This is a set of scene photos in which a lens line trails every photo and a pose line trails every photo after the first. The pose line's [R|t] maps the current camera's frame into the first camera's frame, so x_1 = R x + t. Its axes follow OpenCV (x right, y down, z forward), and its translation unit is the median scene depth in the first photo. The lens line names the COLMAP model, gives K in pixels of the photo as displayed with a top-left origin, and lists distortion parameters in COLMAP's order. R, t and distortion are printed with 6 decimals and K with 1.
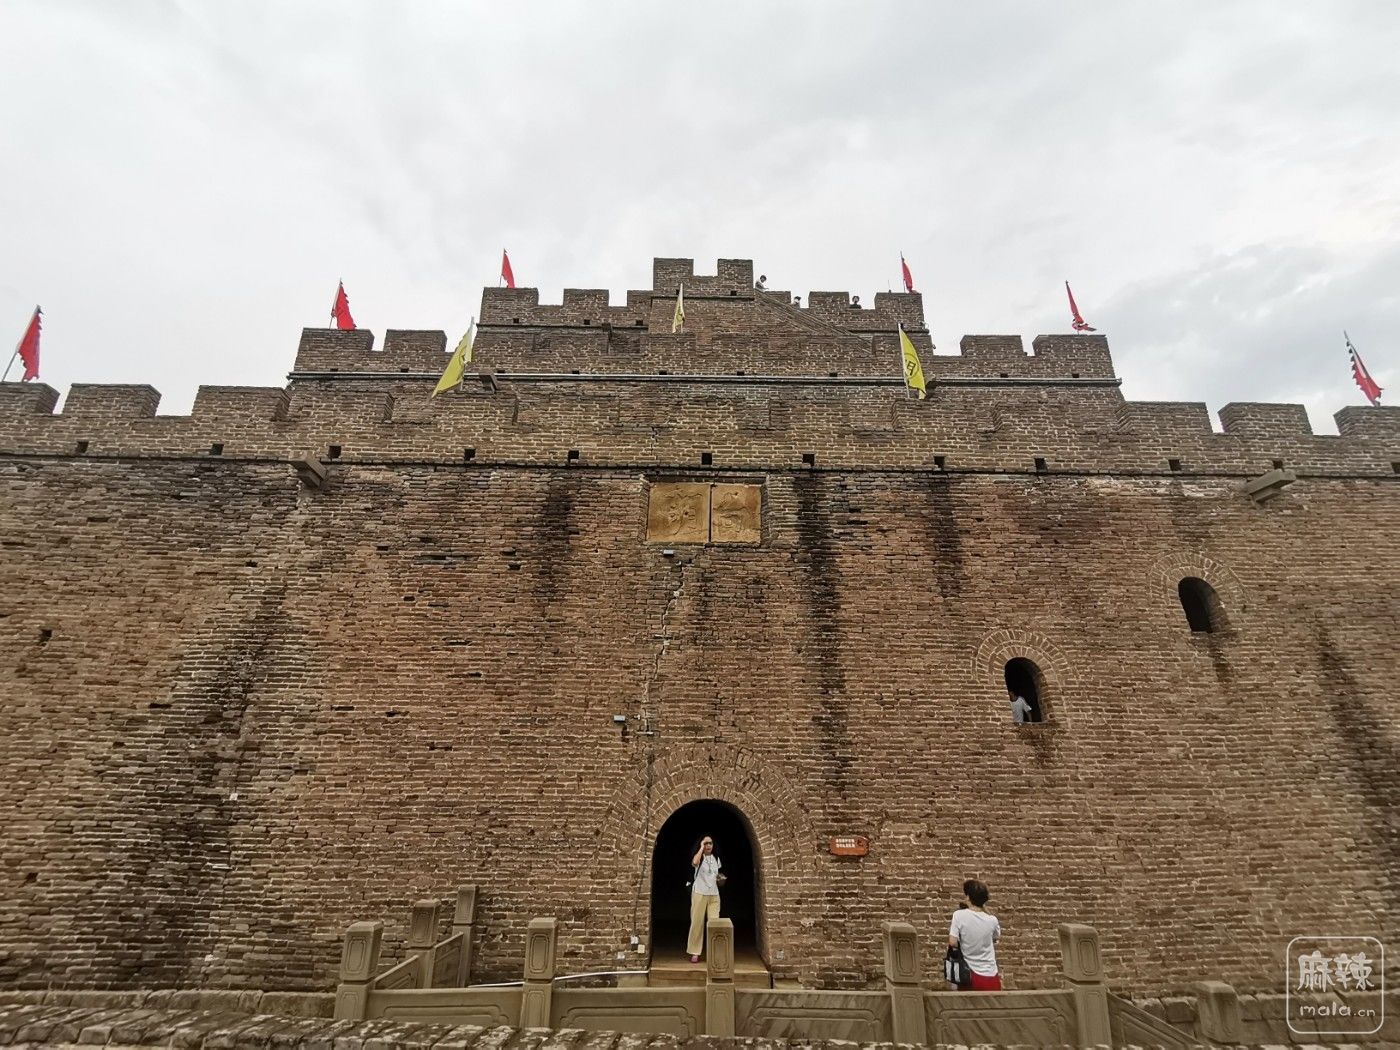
lens RADIAL K [[687.8, 0, 700.0], [0, 687.8, 525.0], [0, 0, 1]] dist [0.000216, -0.007804]
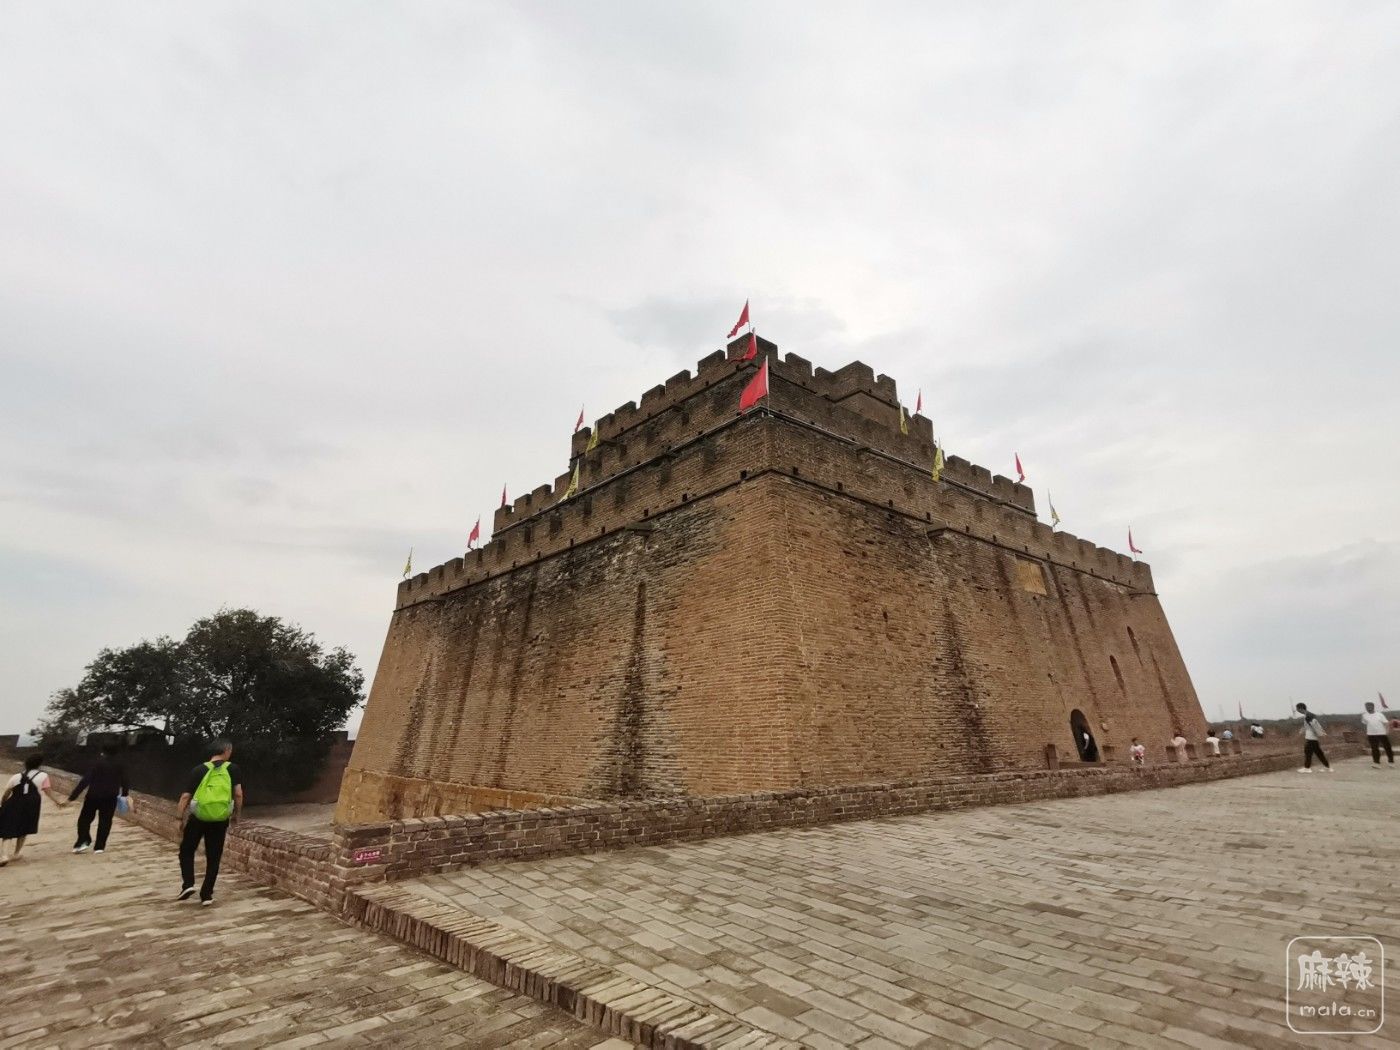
lens RADIAL K [[687.8, 0, 700.0], [0, 687.8, 525.0], [0, 0, 1]] dist [0.000216, -0.007804]
pose [[0.775773, 0.163092, 0.609571, -2.165732], [-0.218522, 0.975683, 0.017057, 0.012187], [-0.591966, -0.146437, 0.792548, -0.047219]]
